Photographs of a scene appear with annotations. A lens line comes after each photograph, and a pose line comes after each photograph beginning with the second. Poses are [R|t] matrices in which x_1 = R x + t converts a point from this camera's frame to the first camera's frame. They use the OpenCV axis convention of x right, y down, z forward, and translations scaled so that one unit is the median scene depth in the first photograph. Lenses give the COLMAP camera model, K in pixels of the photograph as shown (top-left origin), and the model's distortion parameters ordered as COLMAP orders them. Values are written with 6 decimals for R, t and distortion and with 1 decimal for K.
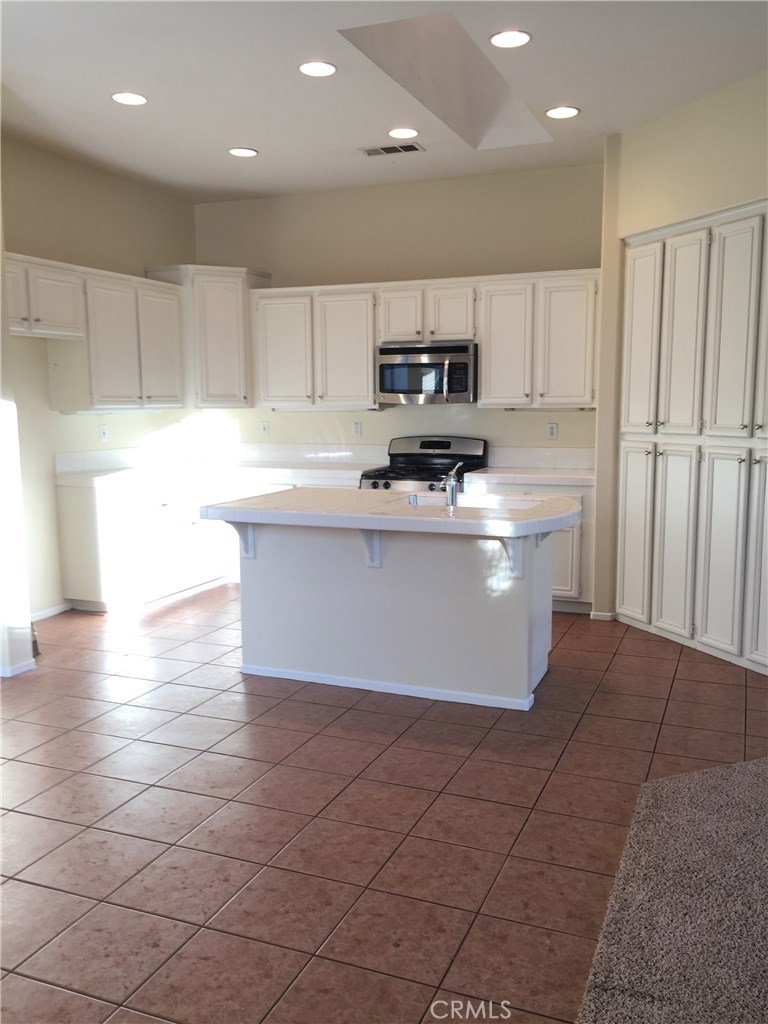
lens RADIAL K [[868.8, 0, 389.9], [0, 868.8, 514.6], [0, 0, 1]] dist [0.069969, -0.096497]
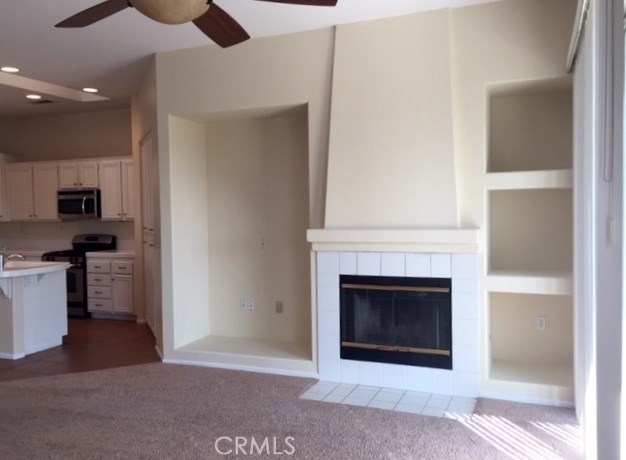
lens RADIAL K [[540.4, 0, 317.2], [0, 540.4, 225.1], [0, 0, 1]] dist [0.012624, -0.019672]
pose [[0.999927, -0.011910, 0.002257, 0.717939], [0.012082, 0.994274, -0.106176, 0.034204], [-0.000980, 0.106195, 0.994345, -0.308147]]
